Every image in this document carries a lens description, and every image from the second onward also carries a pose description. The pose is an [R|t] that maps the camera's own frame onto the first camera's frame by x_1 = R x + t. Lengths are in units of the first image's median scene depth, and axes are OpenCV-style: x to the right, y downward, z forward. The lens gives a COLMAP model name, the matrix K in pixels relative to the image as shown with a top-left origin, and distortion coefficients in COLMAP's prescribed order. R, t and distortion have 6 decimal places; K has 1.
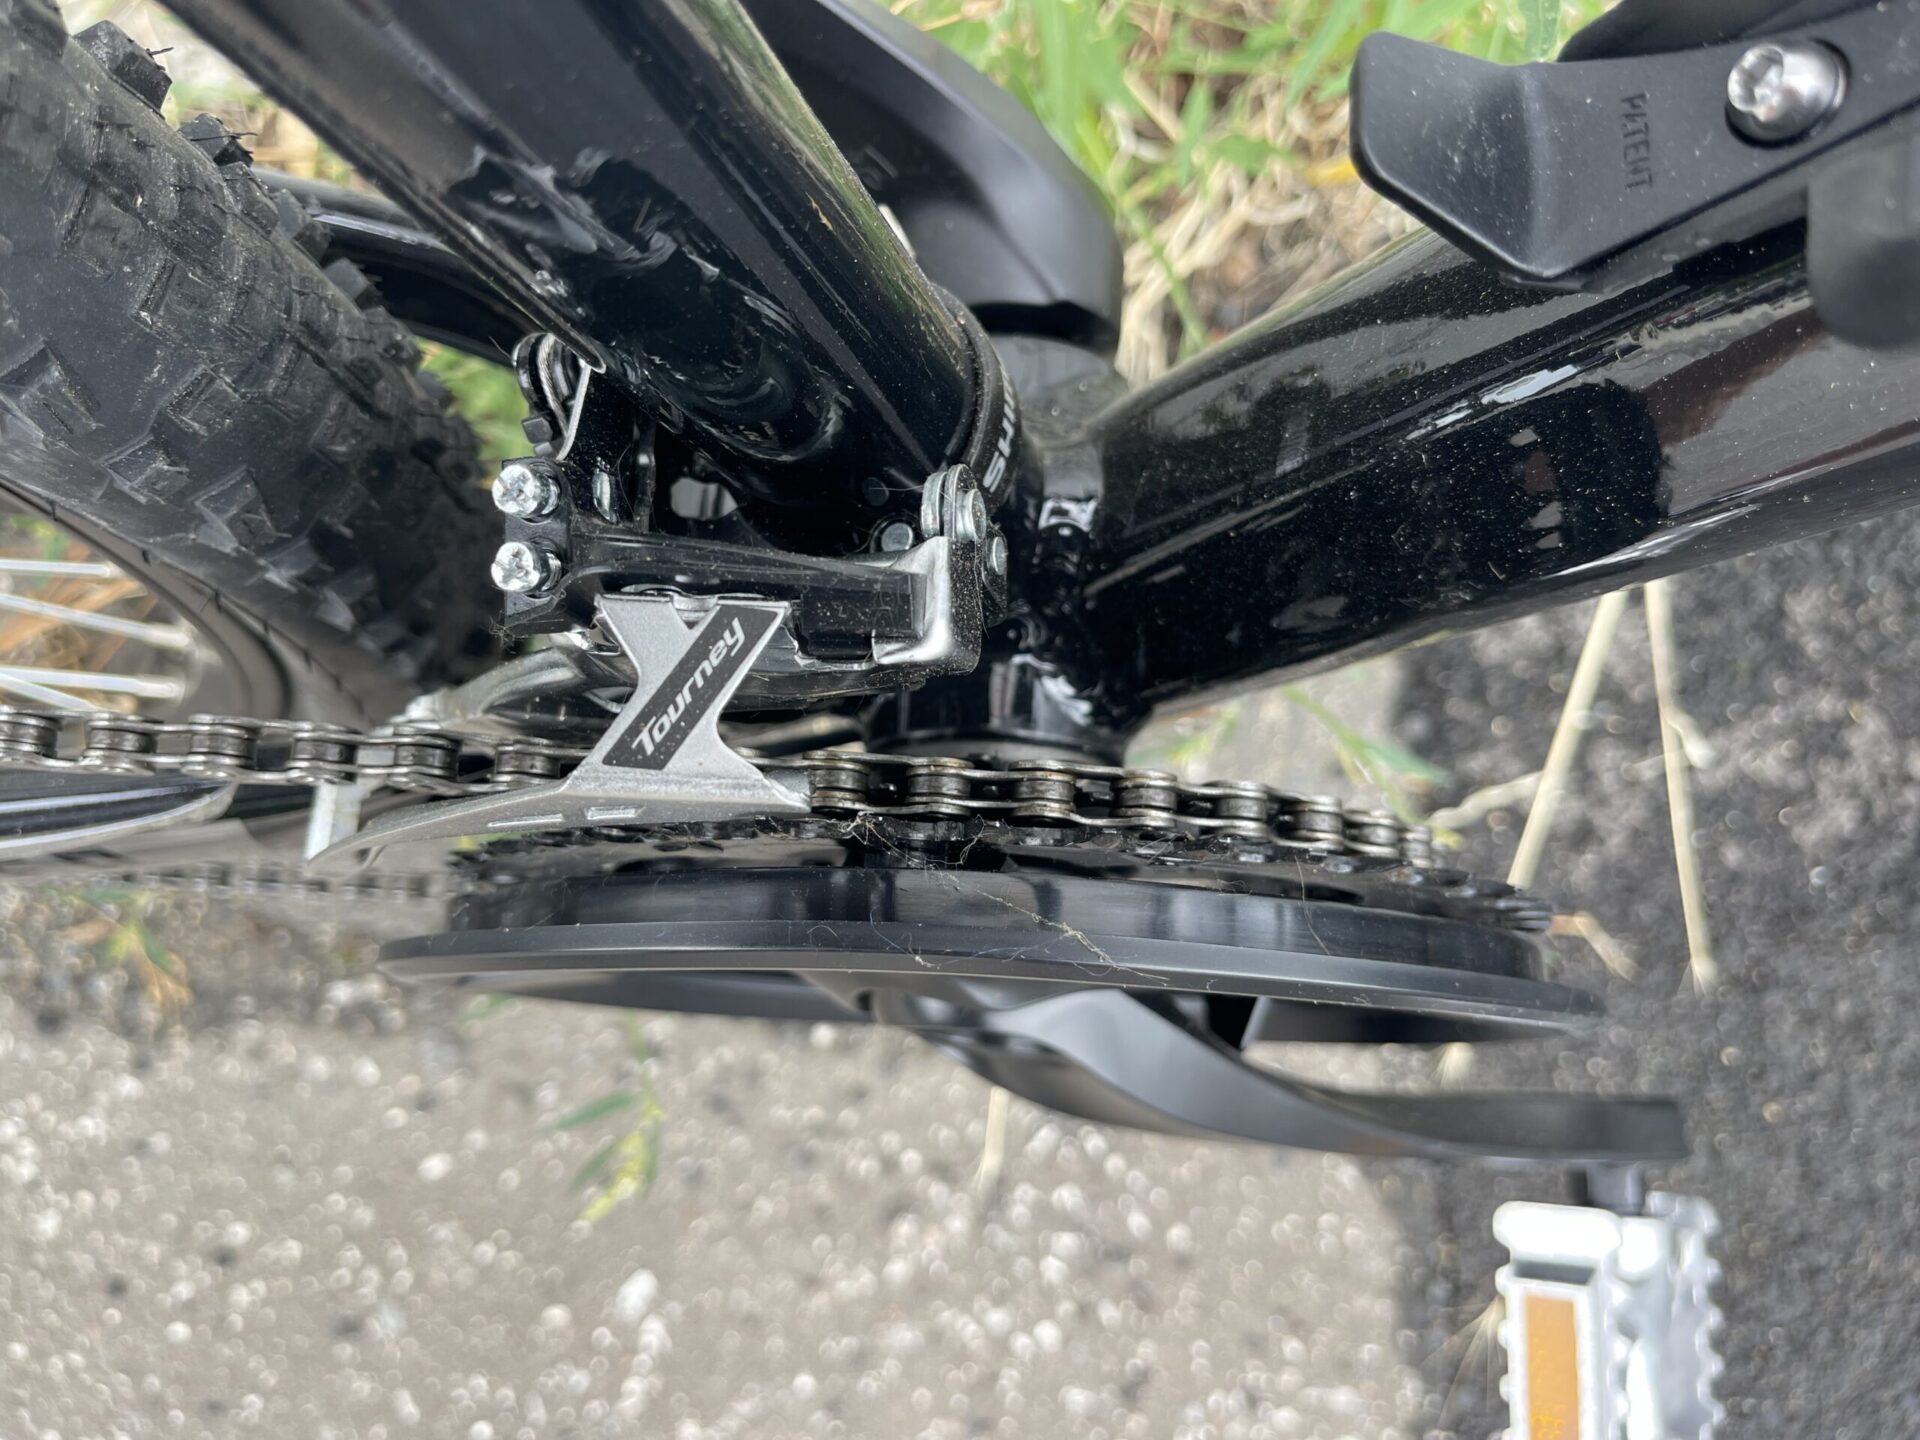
lens RADIAL K [[1442.5, 0, 933.8], [0, 1442.5, 728.0], [0, 0, 1]] dist [0.064399, -0.110090]
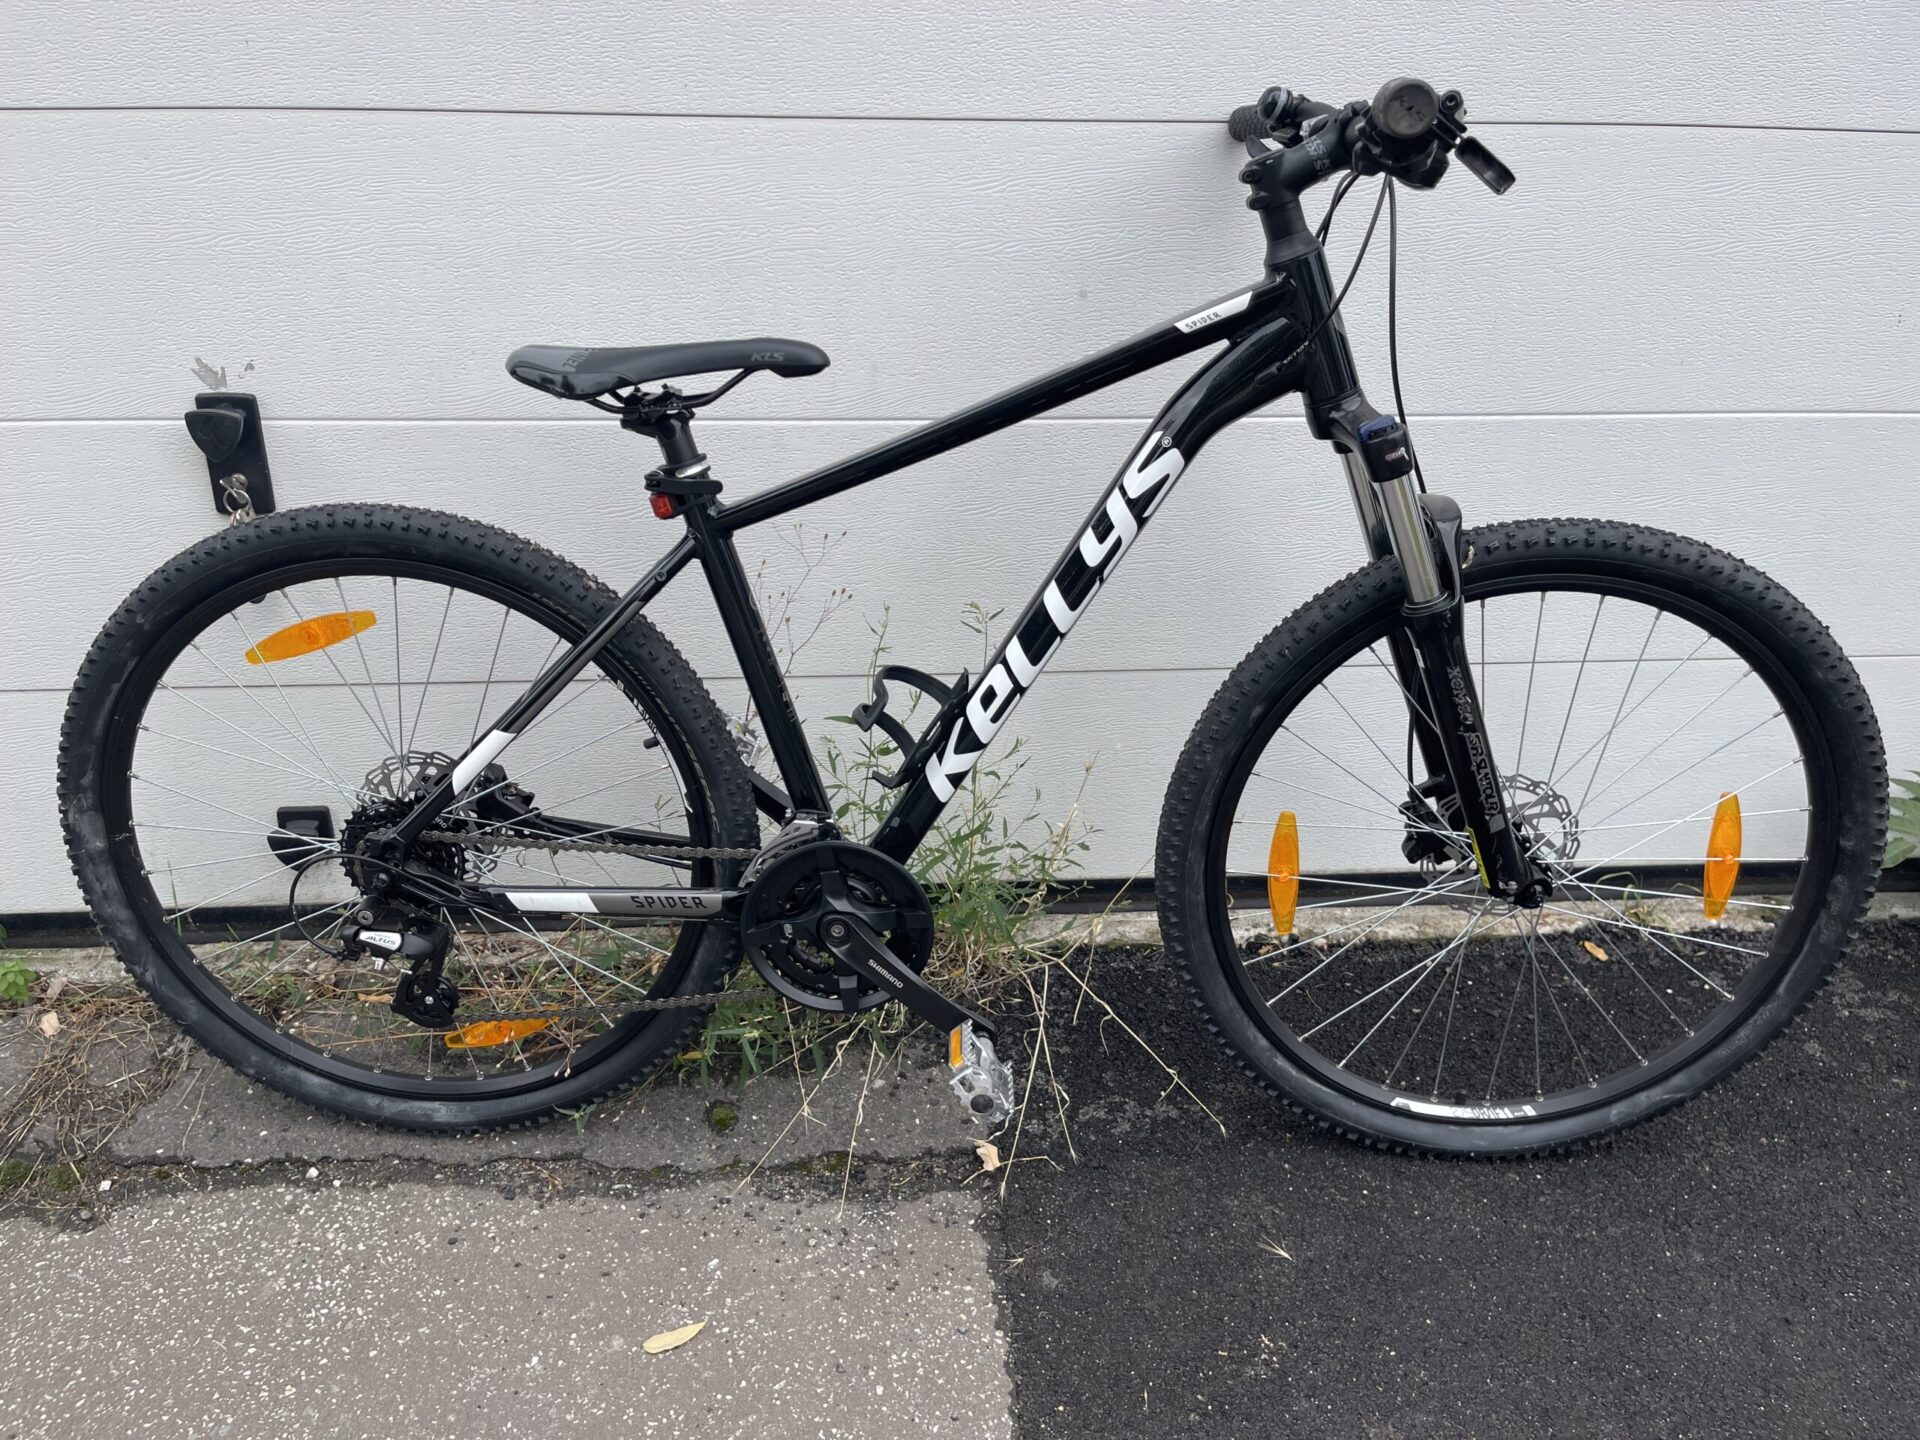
lens RADIAL K [[1454.8, 0, 933.3], [0, 1454.8, 741.4], [0, 0, 1]] dist [0.074115, -0.121259]
pose [[0.999579, 0.019071, 0.021845, 0.132162], [0.007051, 0.570862, -0.821016, 2.104555], [-0.028128, 0.820824, 0.570488, -1.402882]]
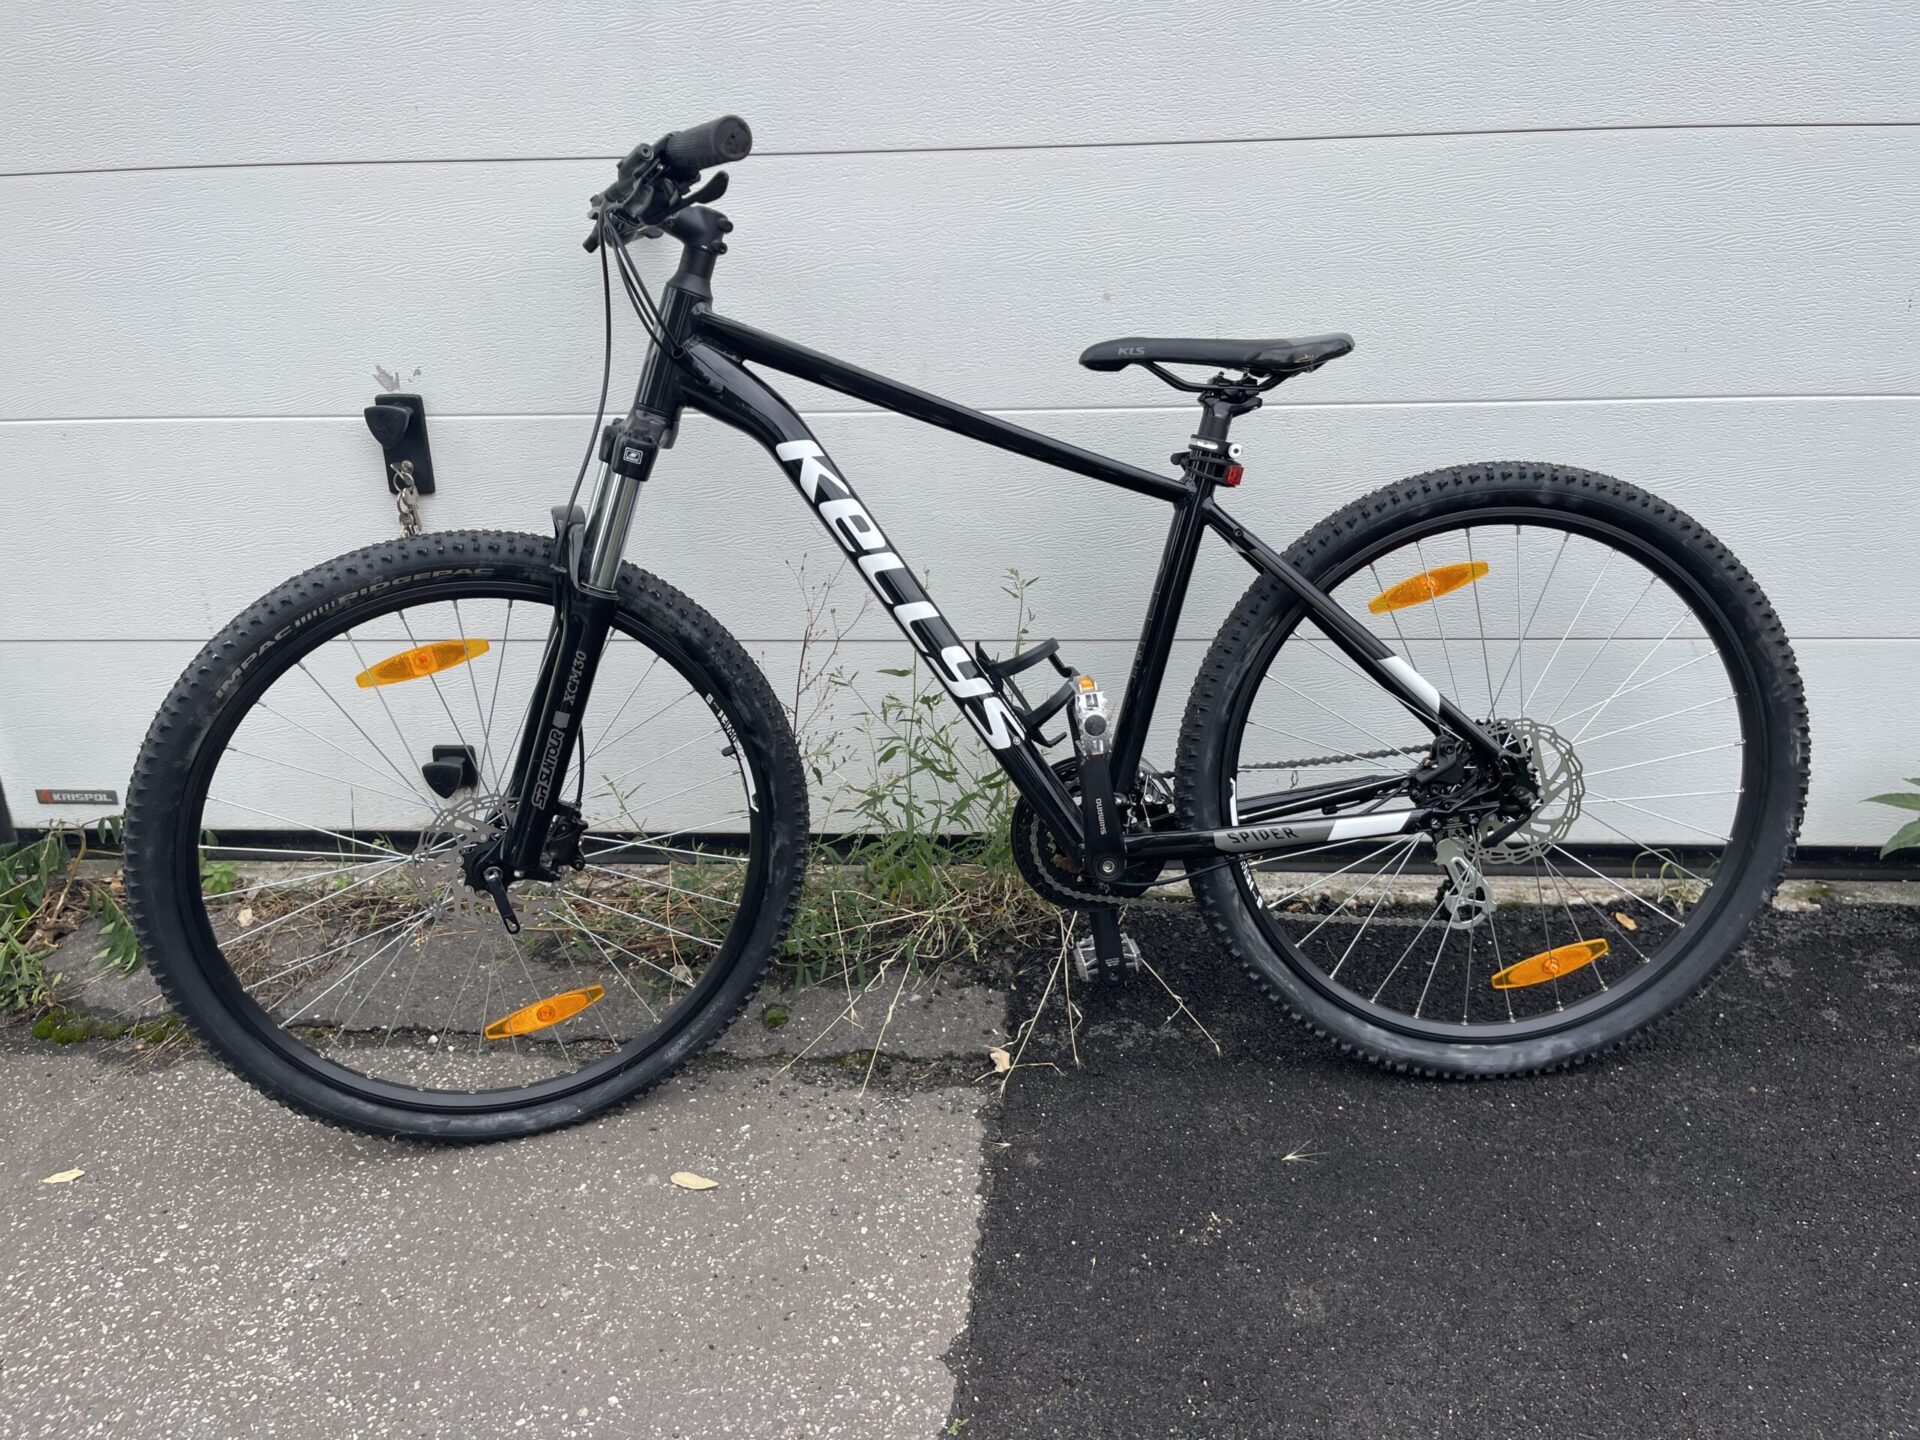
lens RADIAL K [[1442.5, 0, 933.8], [0, 1442.5, 728.0], [0, 0, 1]] dist [0.064399, -0.110090]
pose [[0.989278, 0.041740, -0.139956, 0.606688], [-0.141056, 0.521459, -0.841537, 2.530412], [0.037855, 0.852255, 0.521755, -1.369323]]
